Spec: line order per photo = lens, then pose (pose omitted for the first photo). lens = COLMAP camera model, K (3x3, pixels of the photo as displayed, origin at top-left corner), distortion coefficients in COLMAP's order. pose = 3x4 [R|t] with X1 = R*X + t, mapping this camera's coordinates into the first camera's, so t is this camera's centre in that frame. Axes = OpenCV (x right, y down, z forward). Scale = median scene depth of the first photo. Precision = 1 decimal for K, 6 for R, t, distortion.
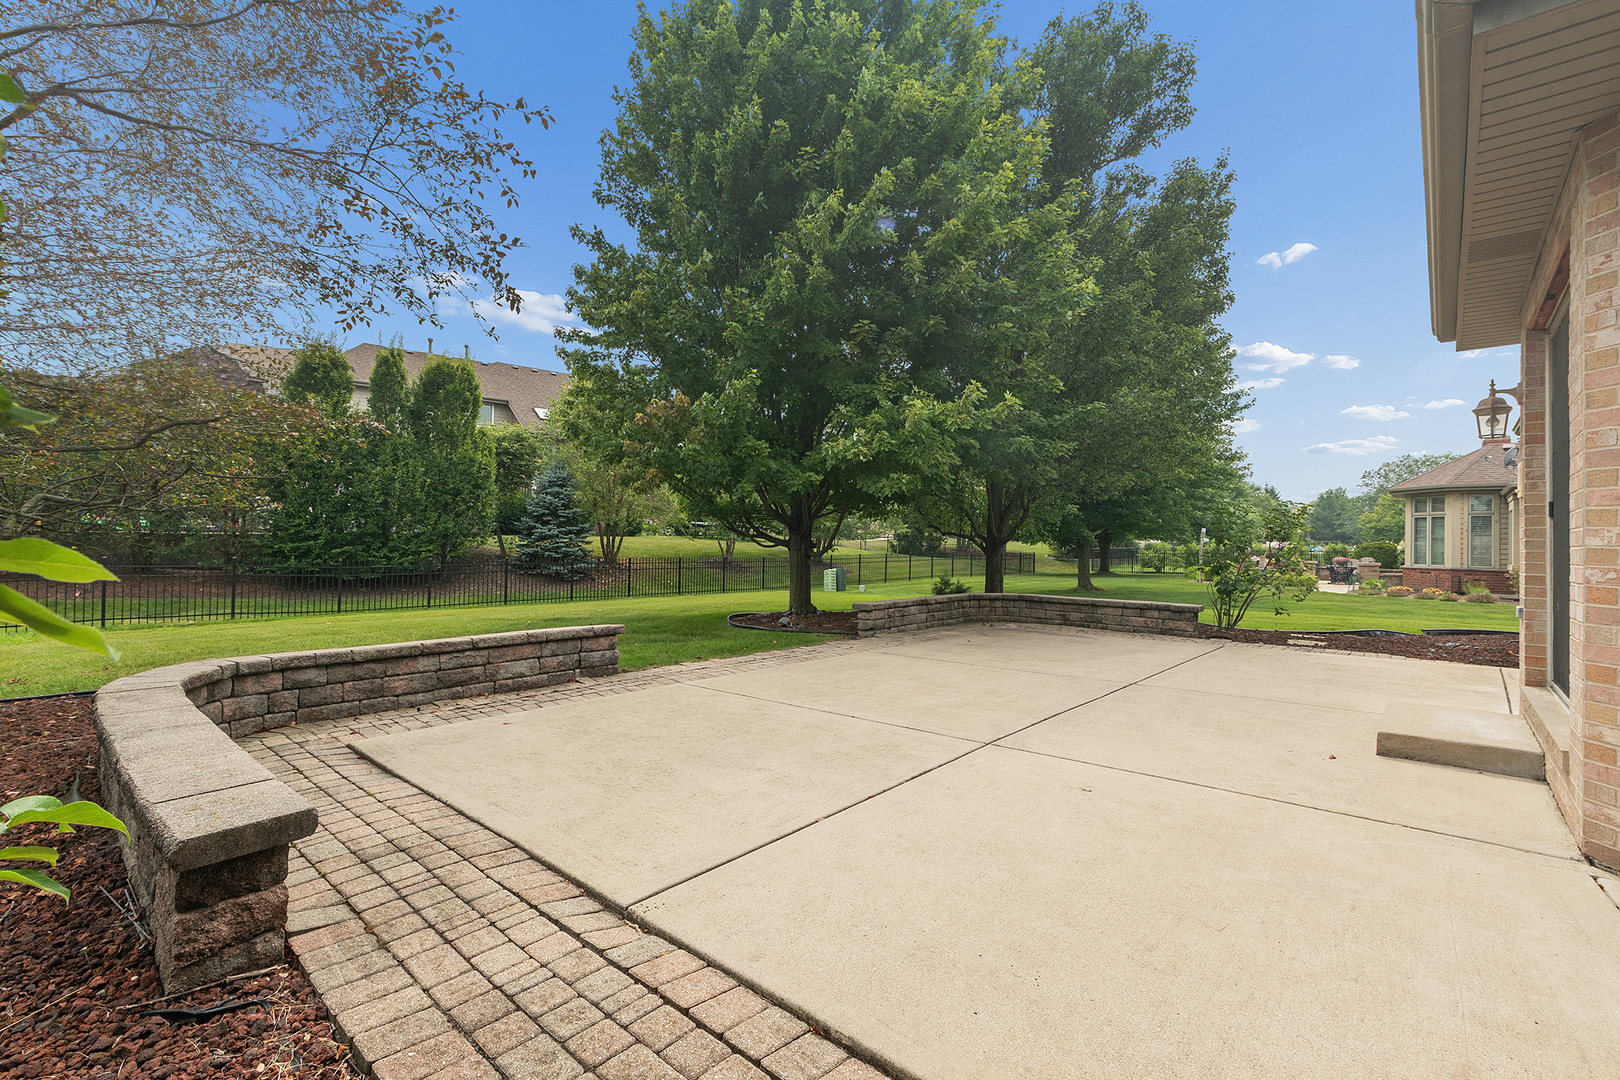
lens RADIAL K [[749.5, 0, 810.0], [0, 749.5, 540.0], [0, 0, 1]] dist [0.000587, 0.000086]
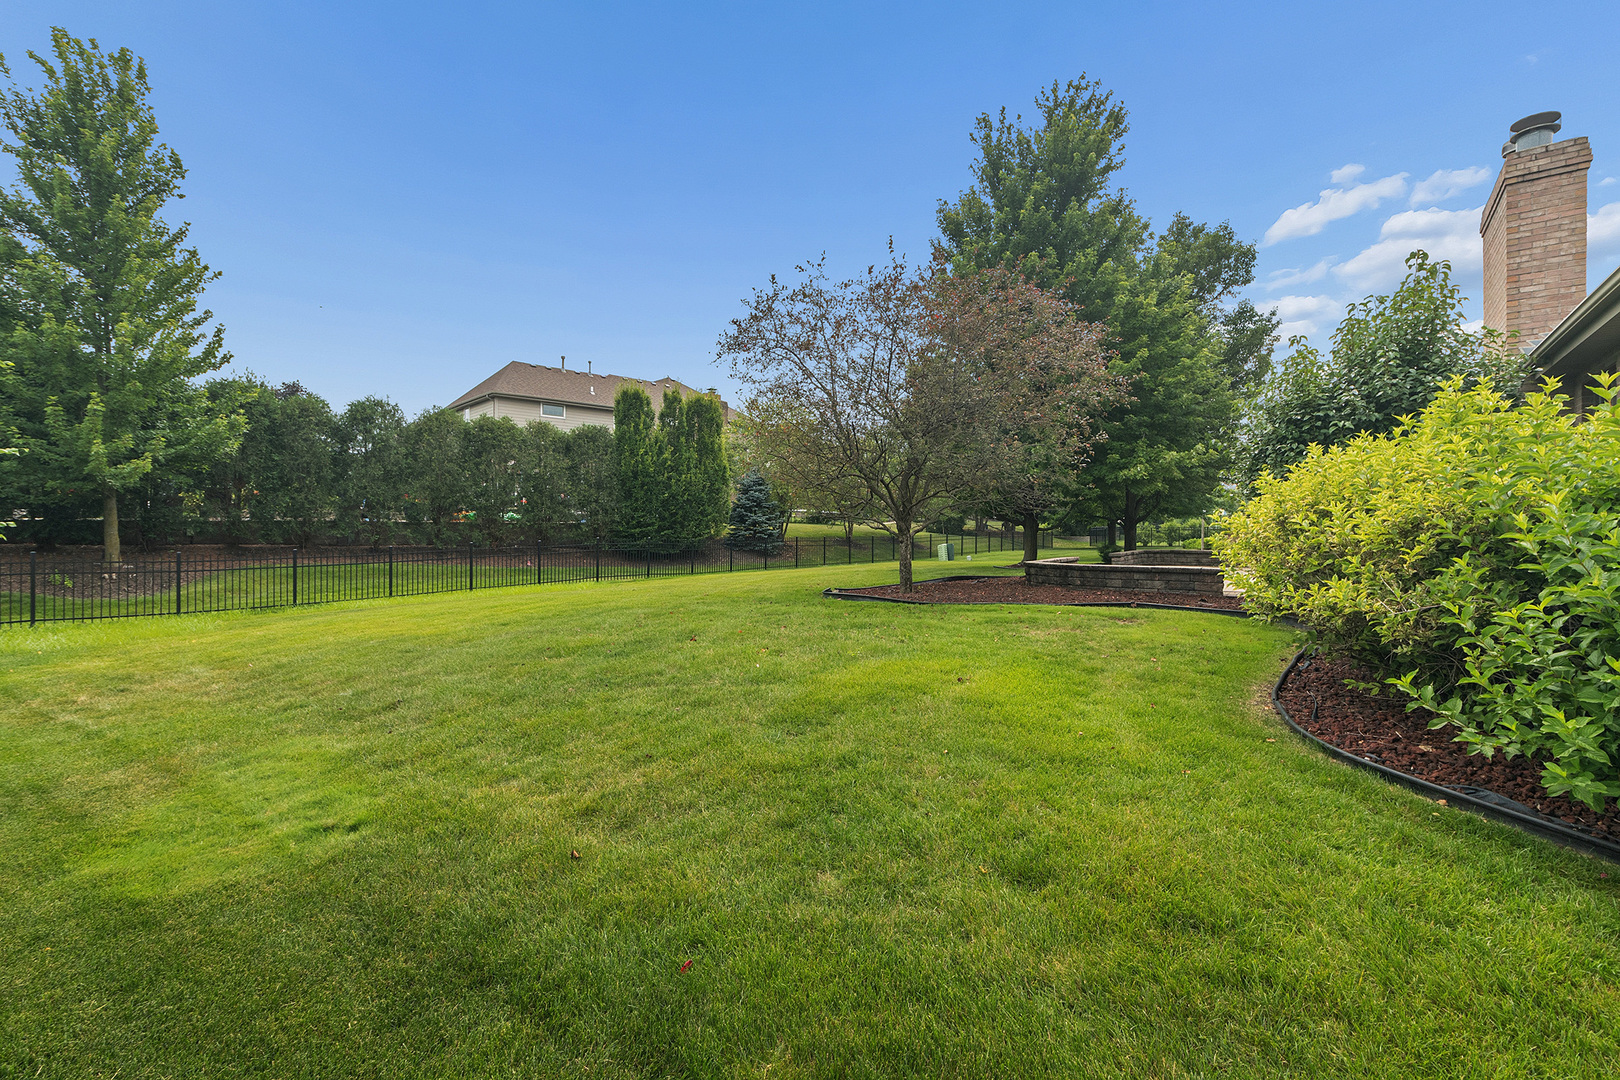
lens RADIAL K [[749.5, 0, 810.0], [0, 749.5, 540.0], [0, 0, 1]] dist [0.000587, 0.000086]
pose [[0.994962, -0.011118, 0.099633, -0.331511], [0.009077, 0.999740, 0.020916, -0.000141], [-0.099840, -0.019907, 0.994804, -0.303289]]
